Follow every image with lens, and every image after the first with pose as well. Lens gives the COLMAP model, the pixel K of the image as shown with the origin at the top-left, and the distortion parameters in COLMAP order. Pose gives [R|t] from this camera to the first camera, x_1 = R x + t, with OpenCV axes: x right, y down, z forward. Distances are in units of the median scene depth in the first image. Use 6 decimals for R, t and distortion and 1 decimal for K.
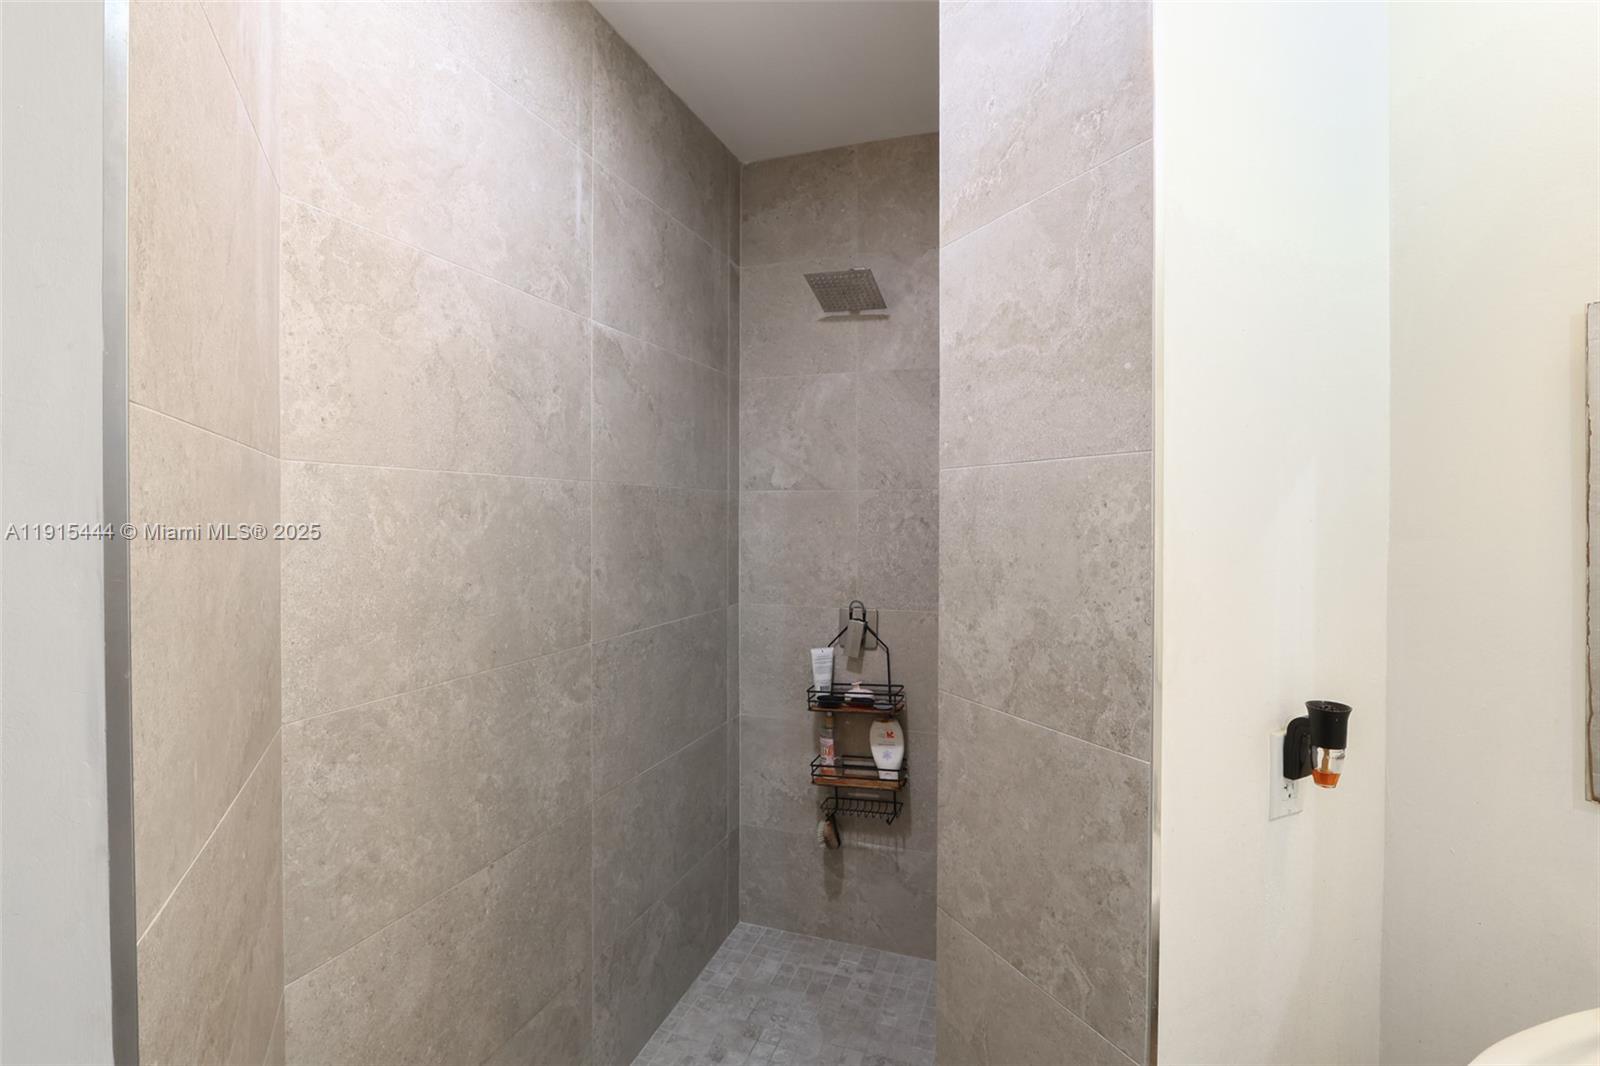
lens RADIAL K [[749.6, 0, 802.1], [0, 749.6, 527.5], [0, 0, 1]] dist [-0.020777, 0.006421]
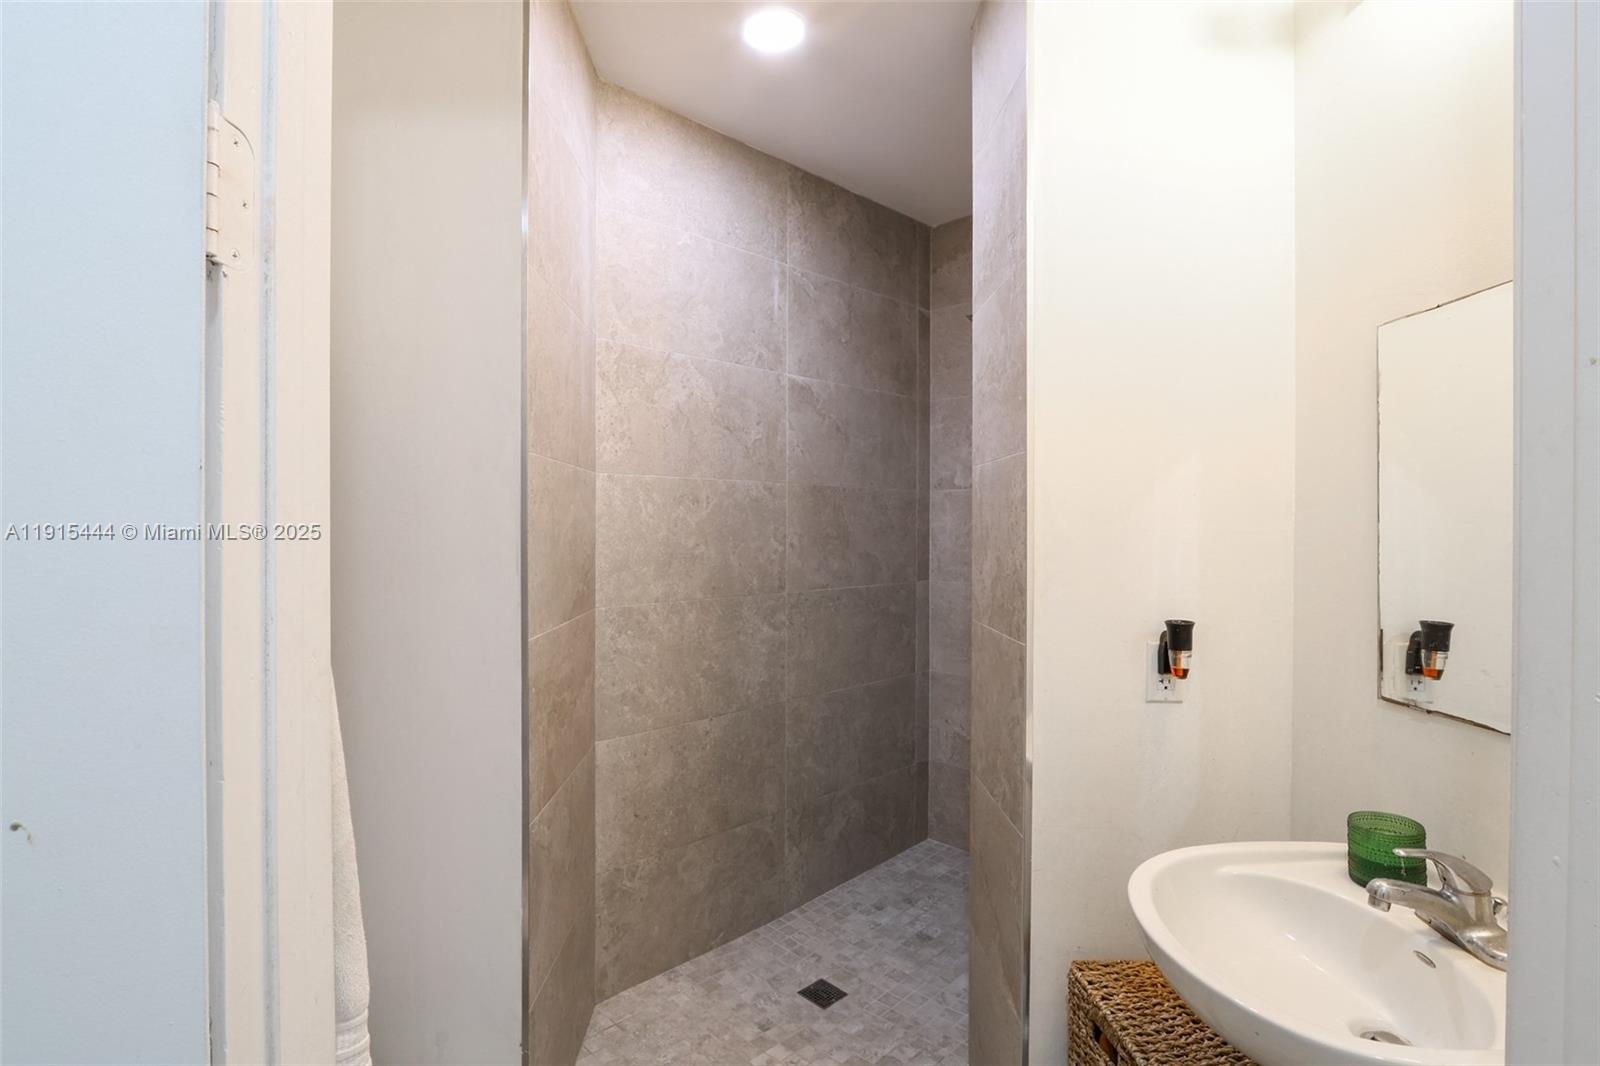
lens RADIAL K [[704.6, 0, 781.6], [0, 704.6, 527.0], [0, 0, 1]] dist [-0.023249, 0.000541]
pose [[0.913011, 0.001538, -0.407932, 0.299861], [-0.004493, 0.999970, -0.006285, 0.036723], [0.407910, 0.007571, 0.912991, -0.295653]]
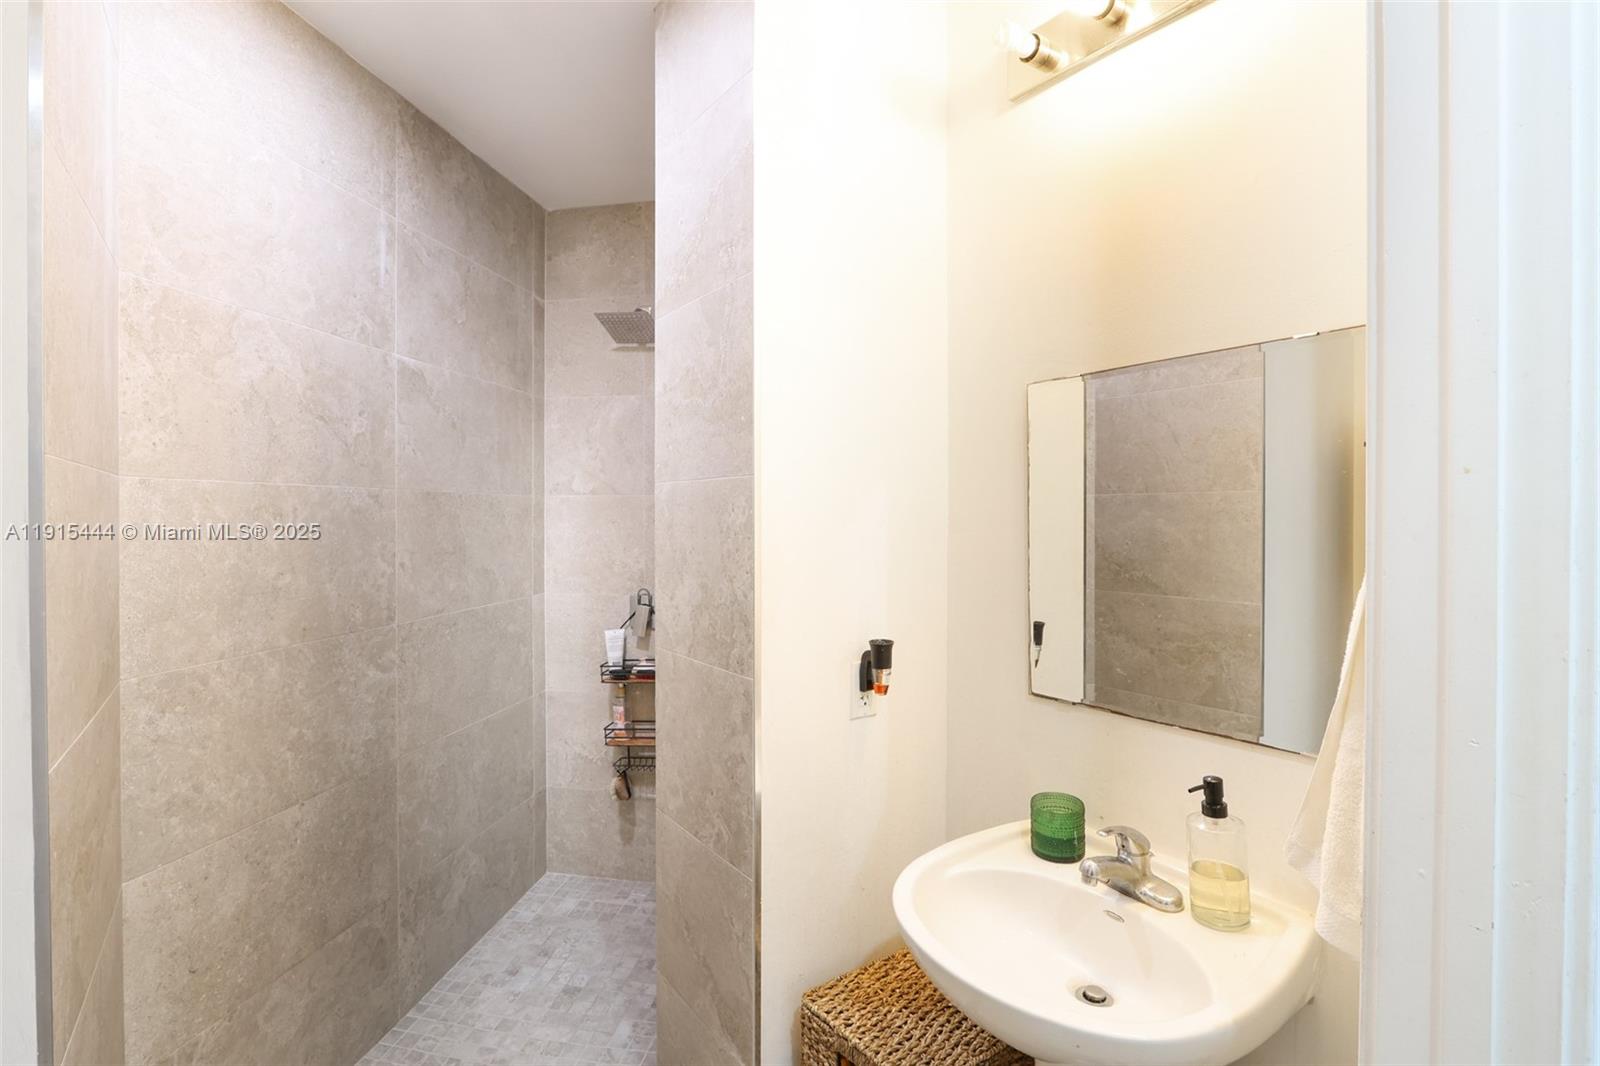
lens RADIAL K [[713.7, 0, 751.6], [0, 713.7, 523.8], [0, 0, 1]] dist [-0.018550, 0.003396]
pose [[0.989190, -0.003924, 0.146590, 0.123881], [0.004567, 0.999981, -0.004050, 0.001375], [-0.146571, 0.004676, 0.989189, -0.223139]]
